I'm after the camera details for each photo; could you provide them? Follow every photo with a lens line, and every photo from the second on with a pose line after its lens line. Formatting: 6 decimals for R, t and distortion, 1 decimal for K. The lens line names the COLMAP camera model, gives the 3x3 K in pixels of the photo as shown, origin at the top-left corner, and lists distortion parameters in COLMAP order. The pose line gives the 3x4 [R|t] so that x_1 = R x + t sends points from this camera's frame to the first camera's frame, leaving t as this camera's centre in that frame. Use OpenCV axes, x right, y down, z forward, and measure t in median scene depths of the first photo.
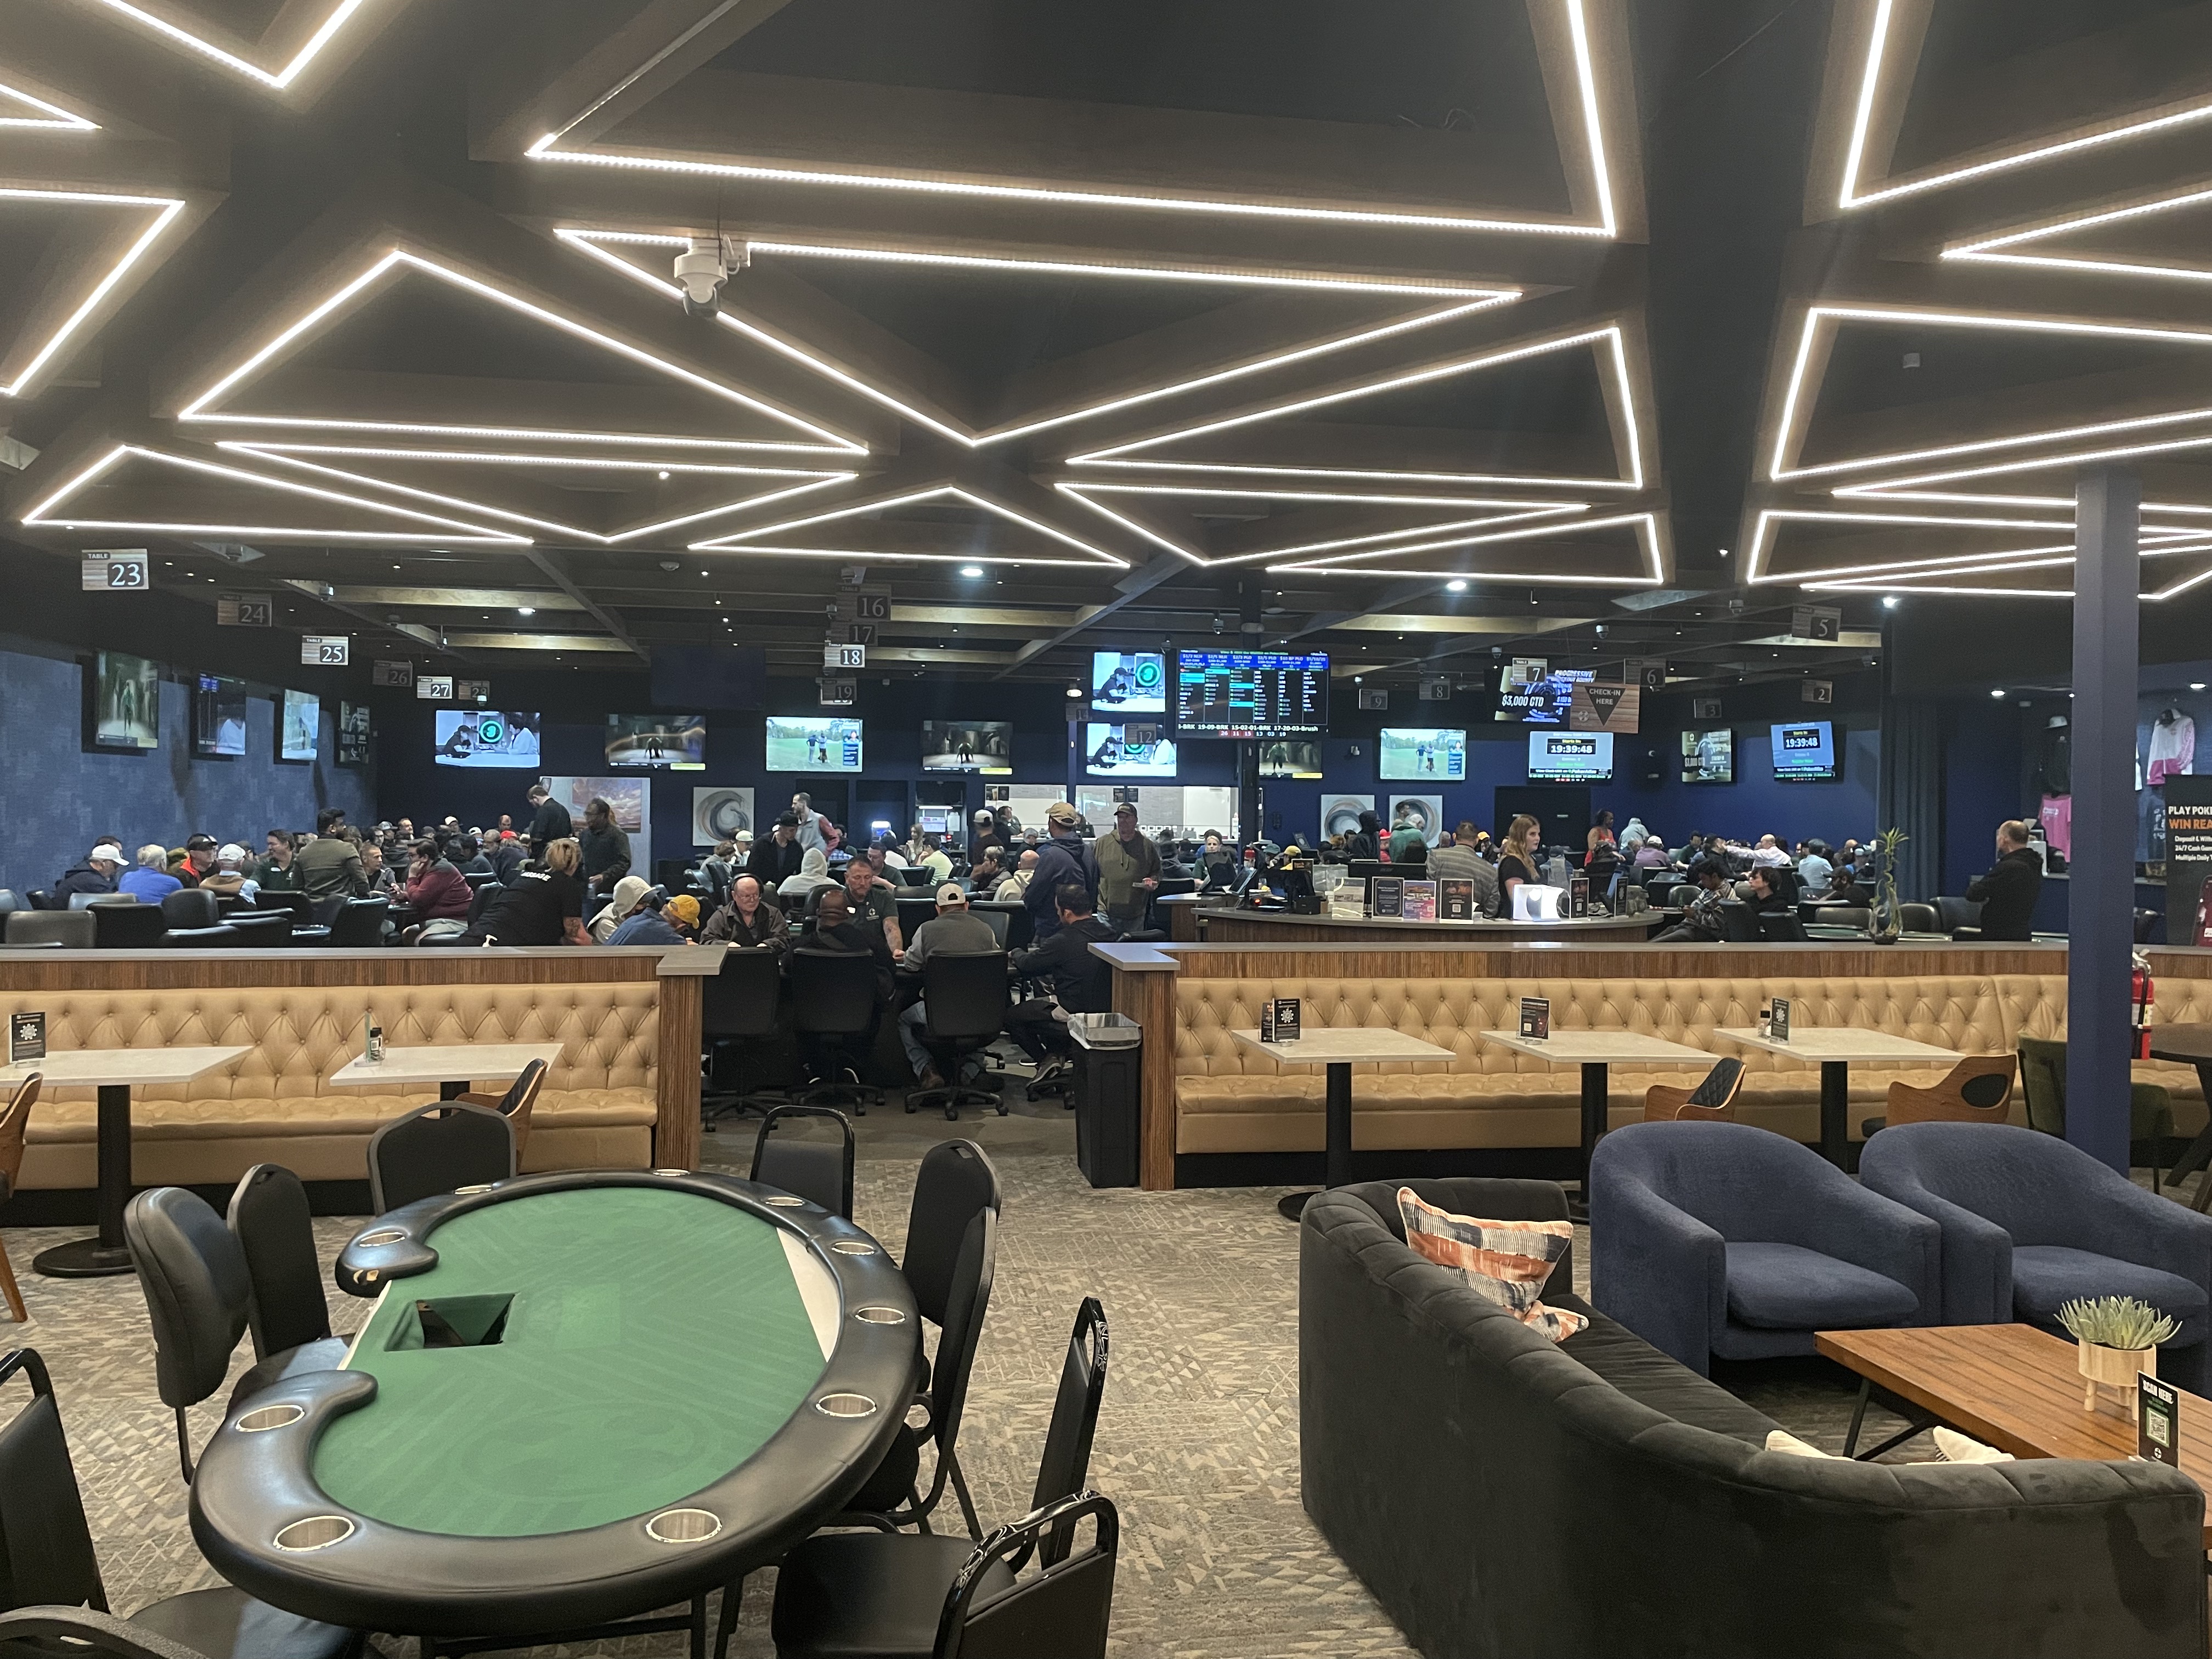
lens RADIAL K [[1655.3, 0, 1096.1], [0, 1655.3, 825.0], [0, 0, 1]] dist [0.070787, -0.077121]
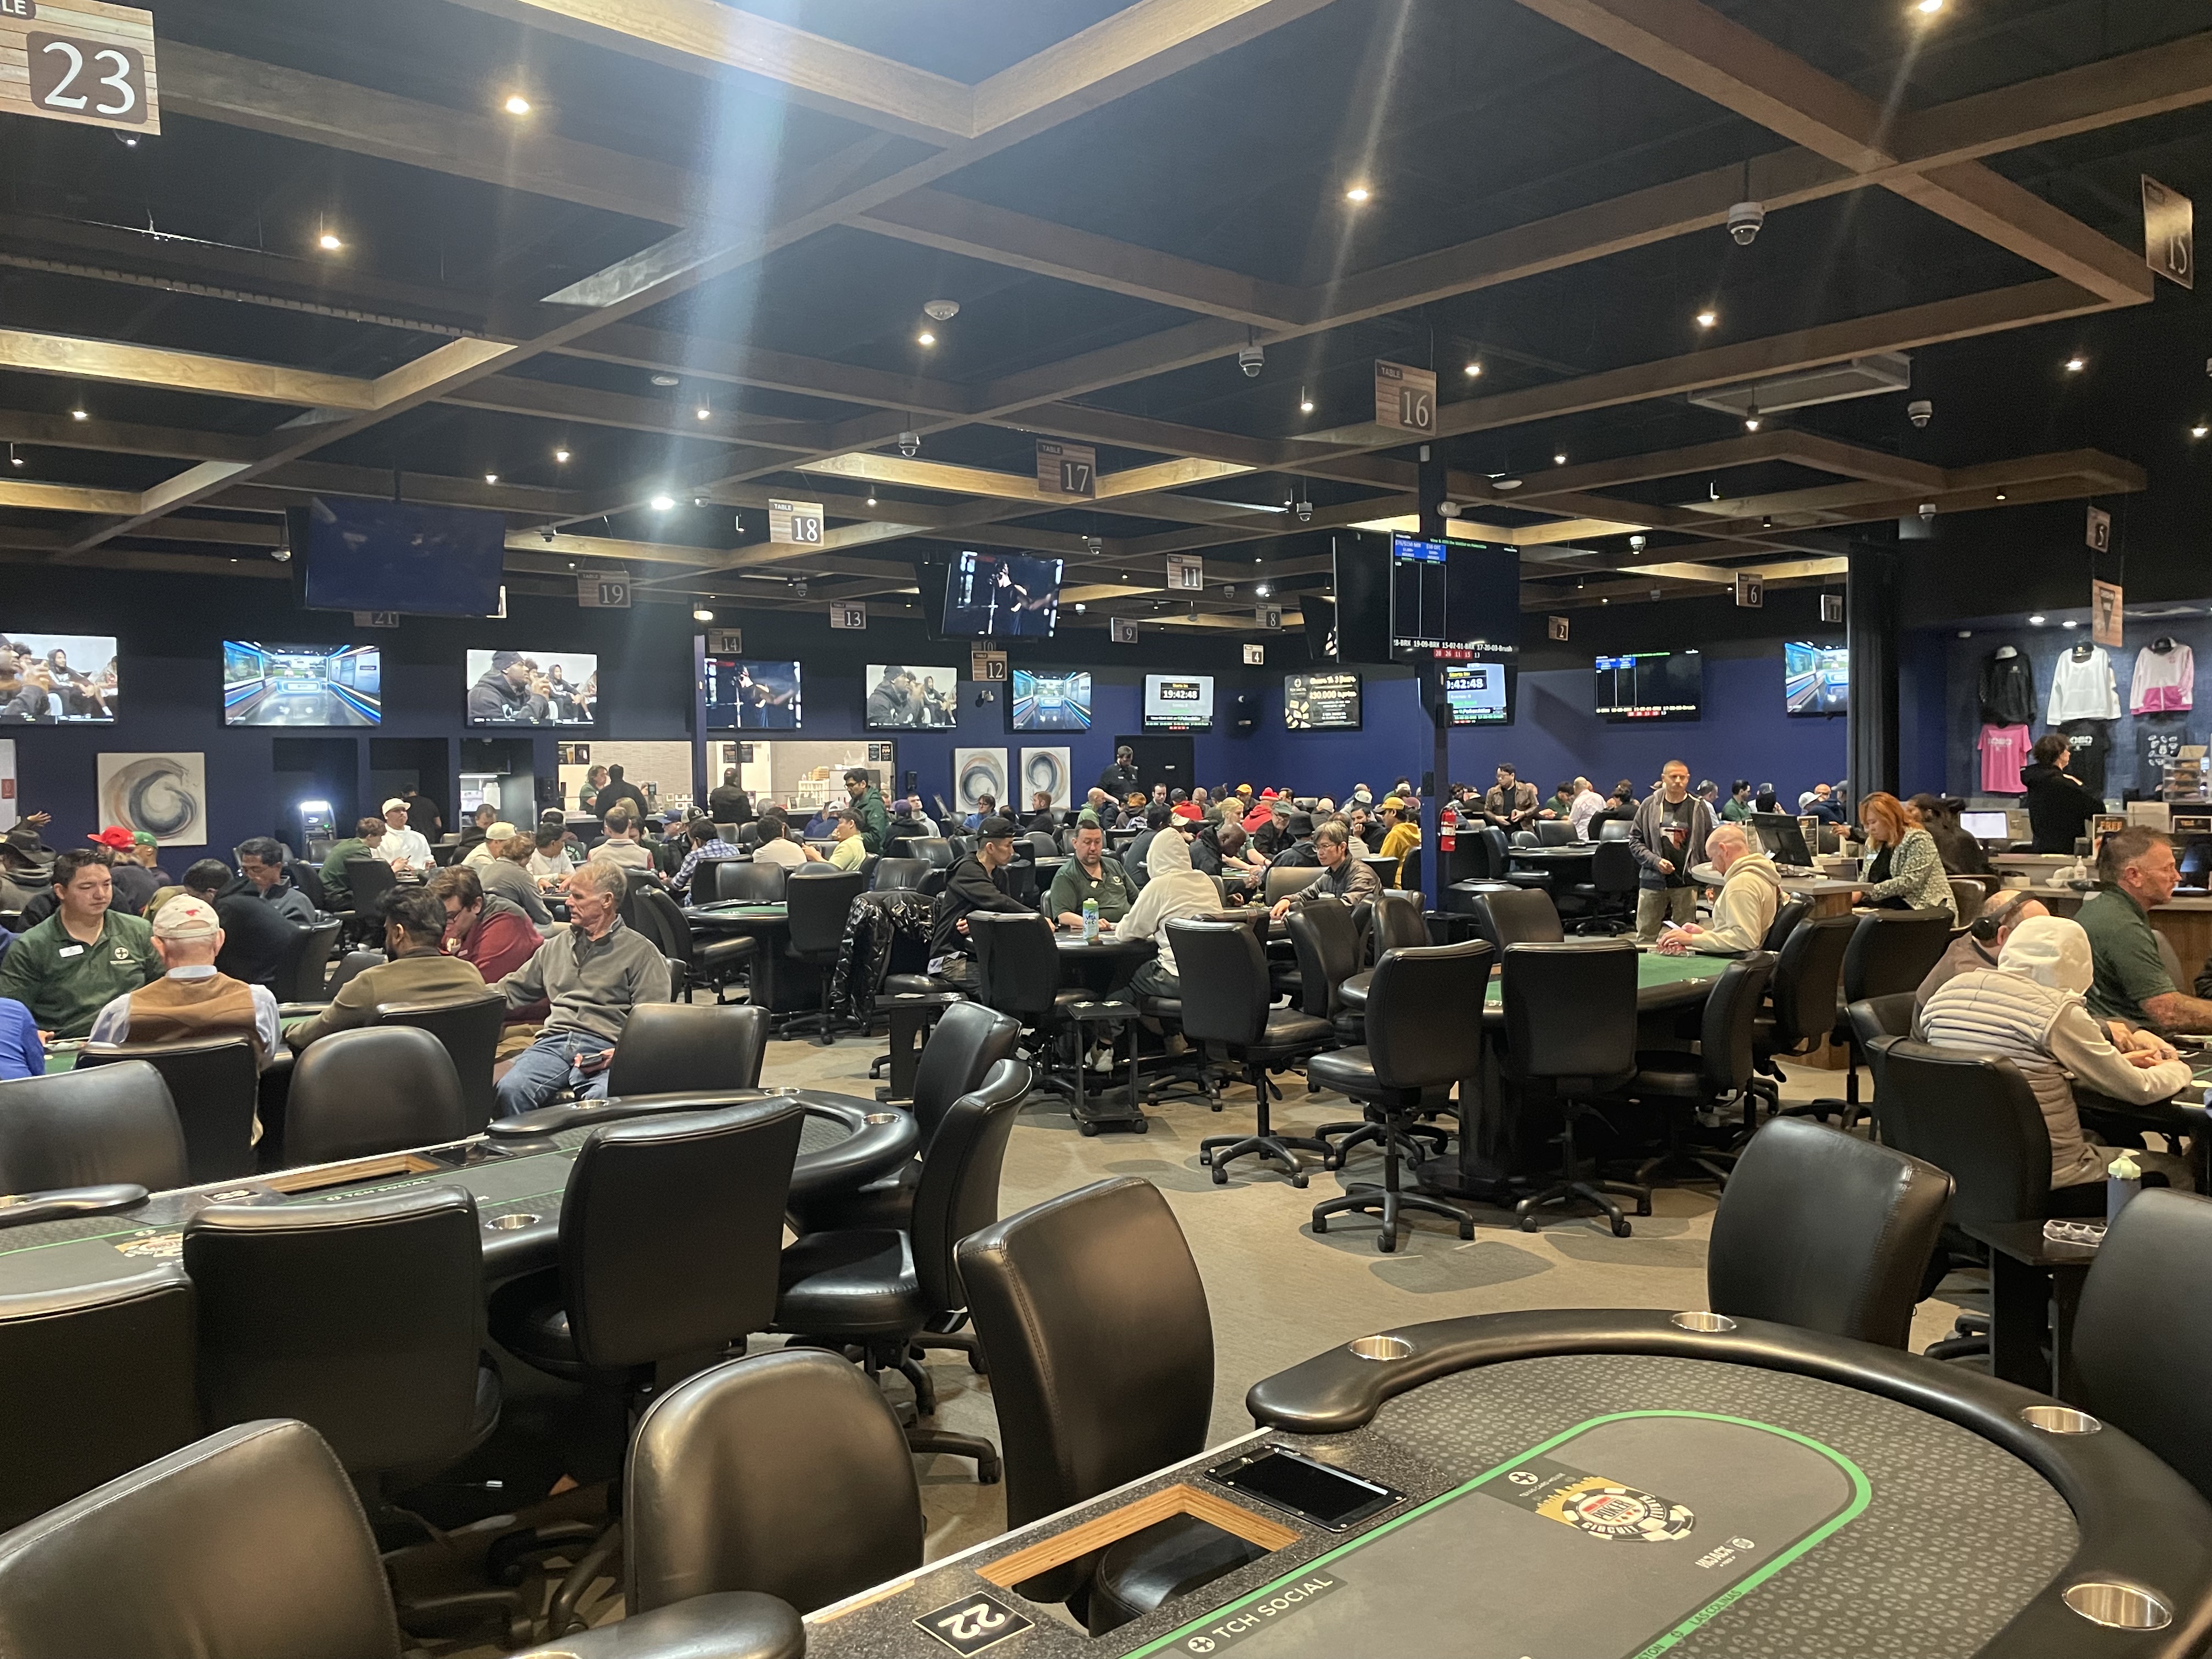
lens RADIAL K [[1655.3, 0, 1104.3], [0, 1655.3, 815.3], [0, 0, 1]] dist [0.070787, -0.077121]
pose [[0.842869, -0.040464, 0.536596, -0.282233], [0.031215, 0.999166, 0.026315, -0.005024], [-0.537213, -0.005430, 0.843429, 0.297619]]
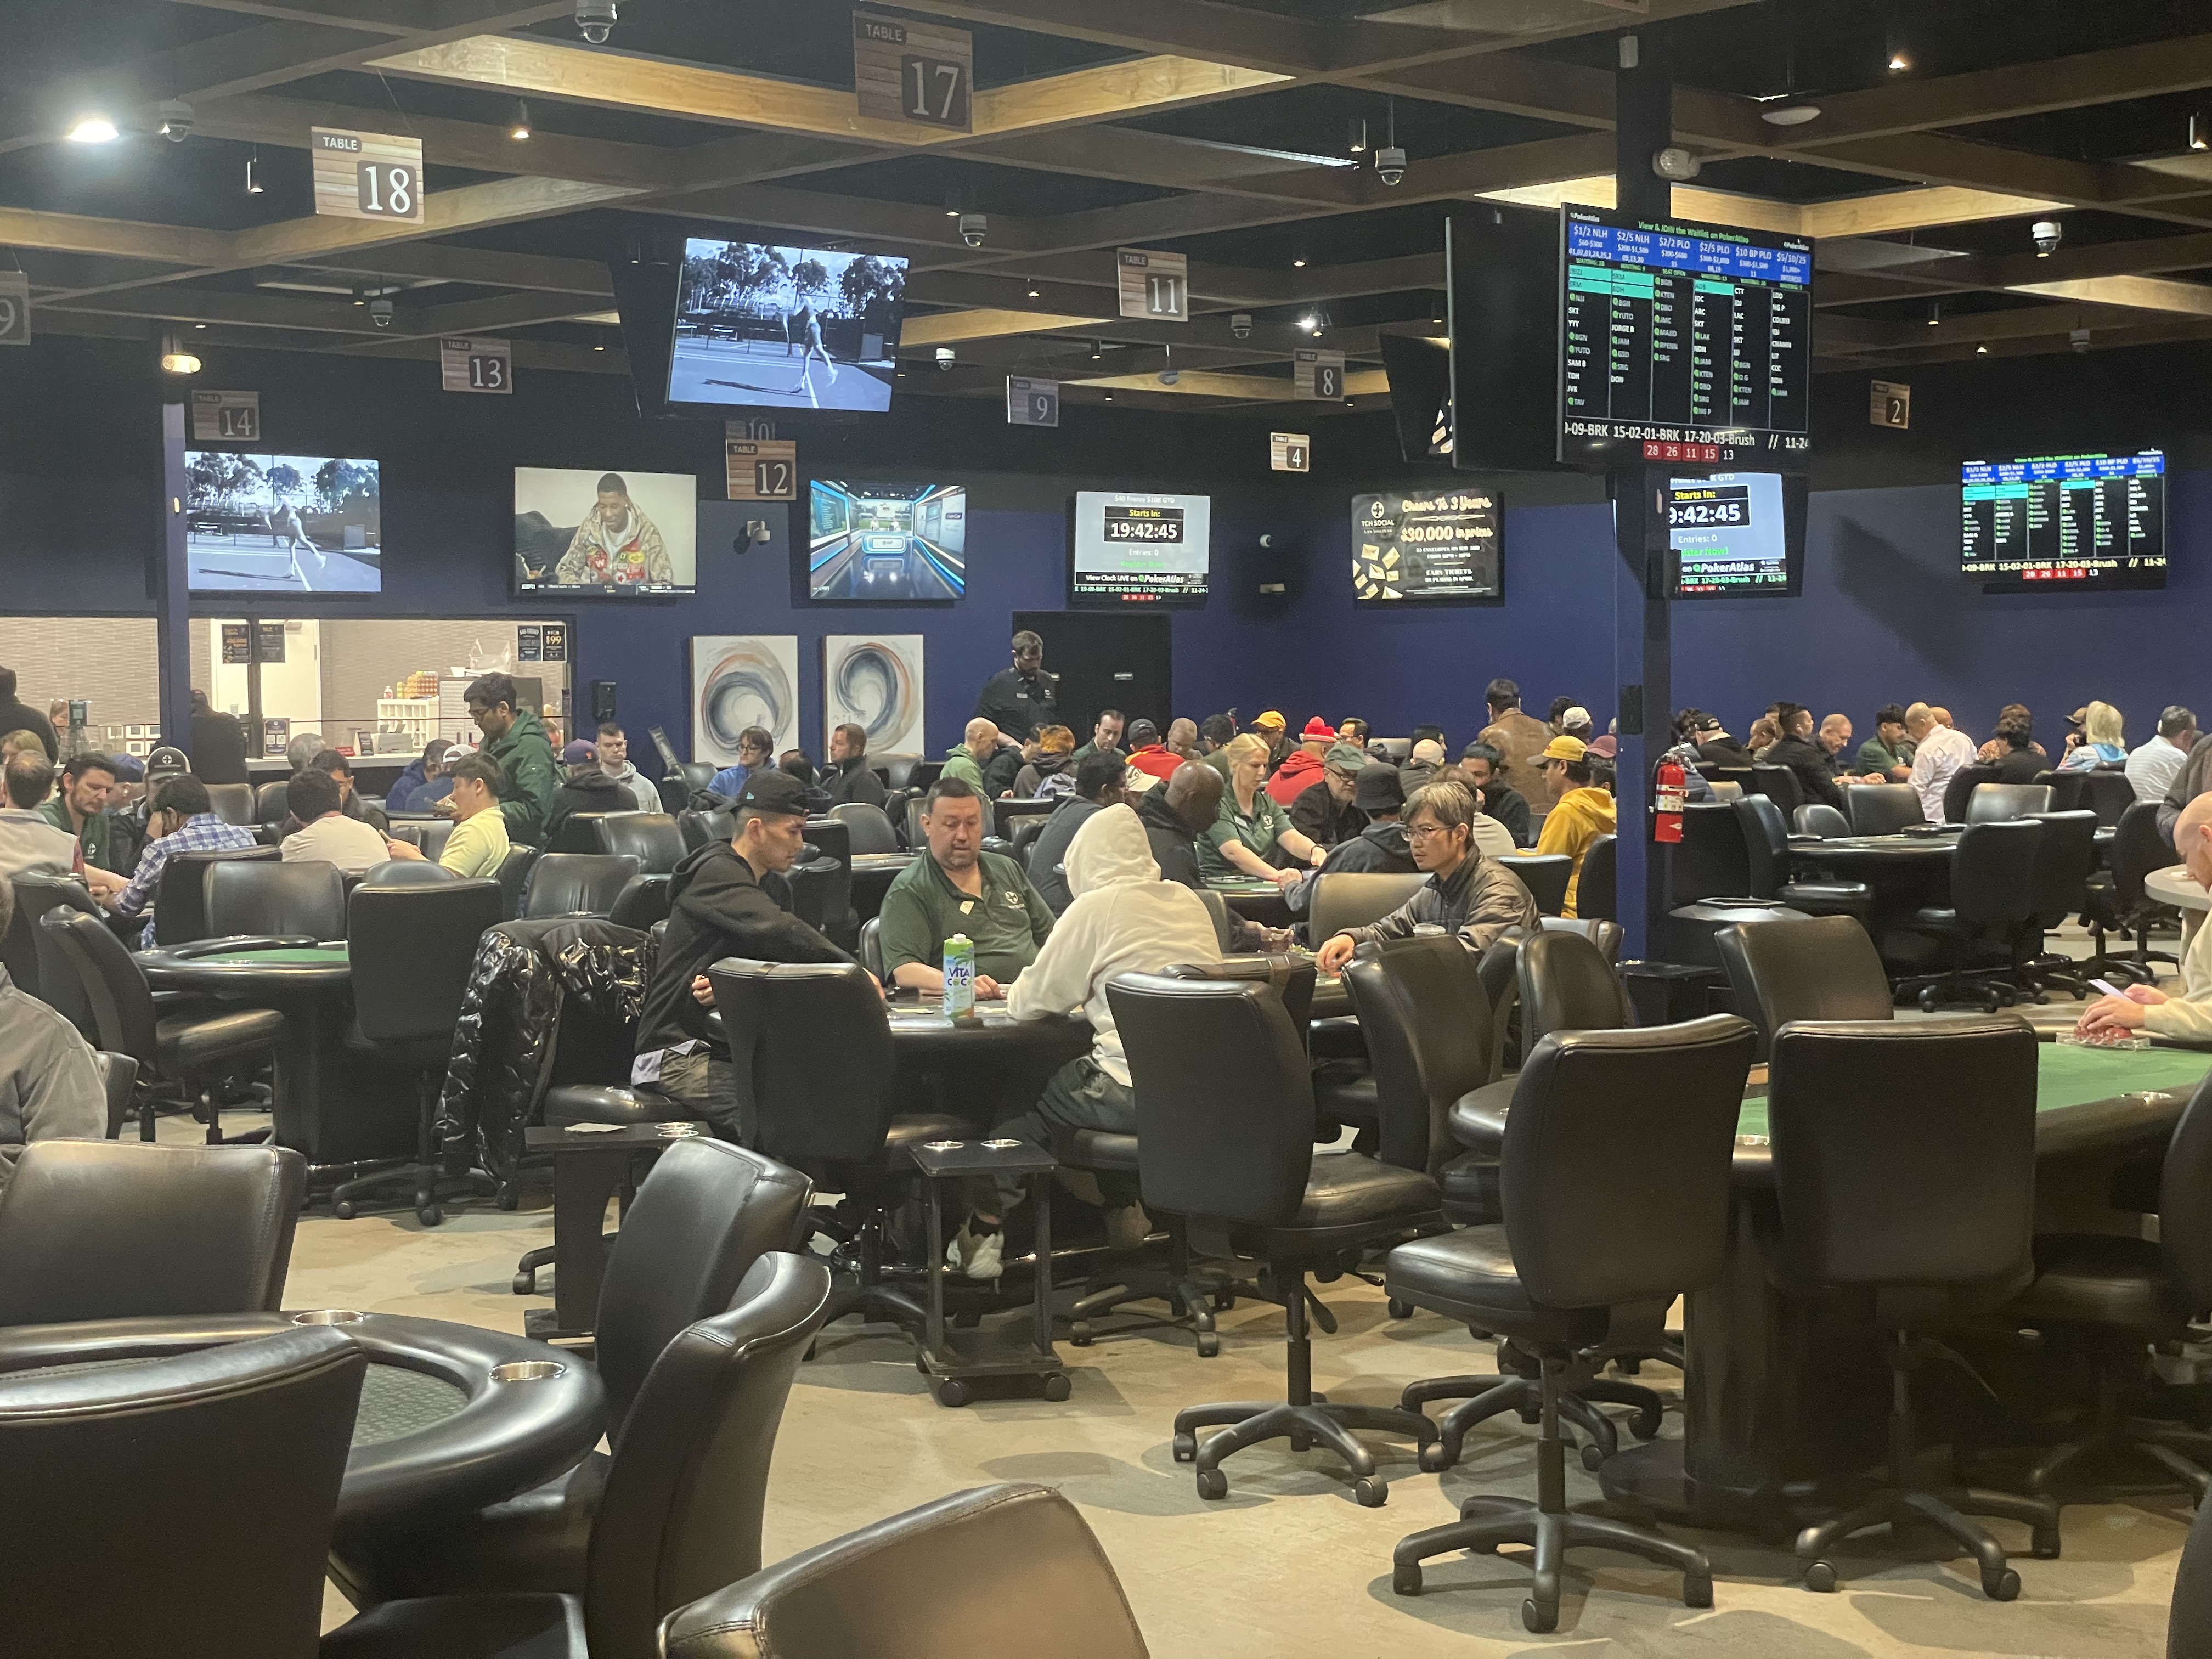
lens RADIAL K [[3289.8, 0, 1107.0], [0, 3289.8, 829.1], [0, 0, 1]] dist [0.063641, 0.000000]
pose [[0.824194, -0.047150, 0.564341, -0.280566], [0.026833, 0.998660, 0.044249, -0.004378], [-0.565671, -0.021327, 0.824355, 0.298694]]
